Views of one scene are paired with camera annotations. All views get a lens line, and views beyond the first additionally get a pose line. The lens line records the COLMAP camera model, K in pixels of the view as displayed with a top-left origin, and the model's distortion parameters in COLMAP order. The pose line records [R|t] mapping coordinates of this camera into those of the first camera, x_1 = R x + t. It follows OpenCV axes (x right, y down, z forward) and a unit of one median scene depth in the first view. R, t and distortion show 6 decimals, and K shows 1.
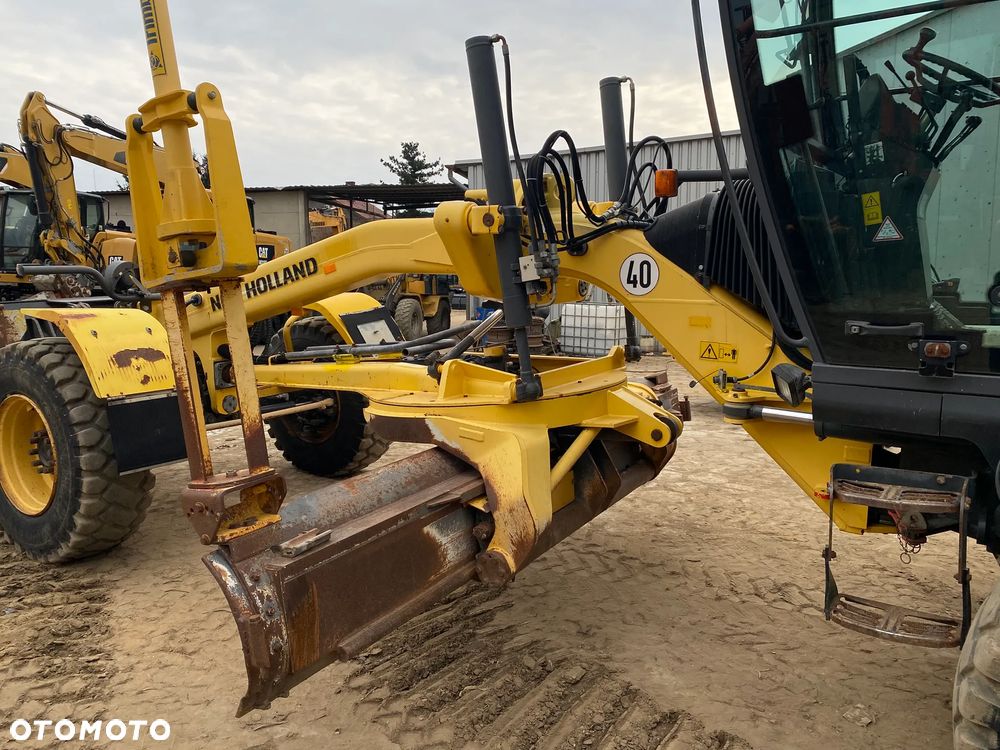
lens RADIAL K [[750.3, 0, 508.9], [0, 750.3, 362.9], [0, 0, 1]] dist [0.063725, -0.061226]
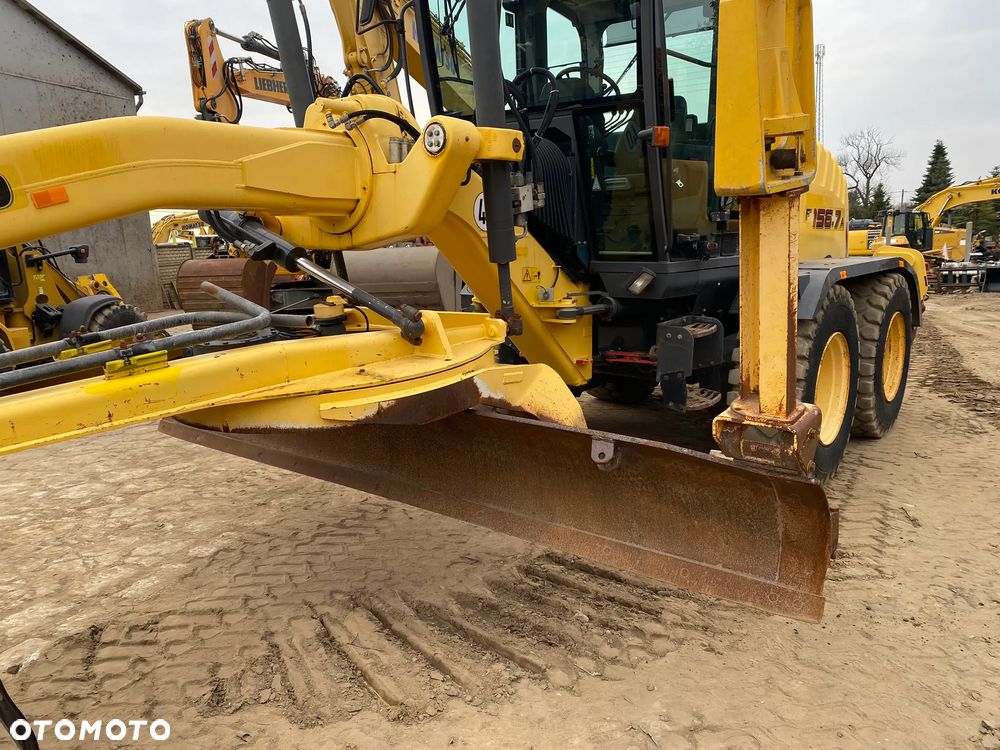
lens RADIAL K [[759.3, 0, 495.2], [0, 759.3, 367.7], [0, 0, 1]] dist [0.052461, -0.070200]
pose [[0.116246, -0.170834, 0.978418, -0.937050], [0.153919, 0.976295, 0.152177, -0.061764], [-0.981222, 0.132907, 0.139785, 0.855496]]
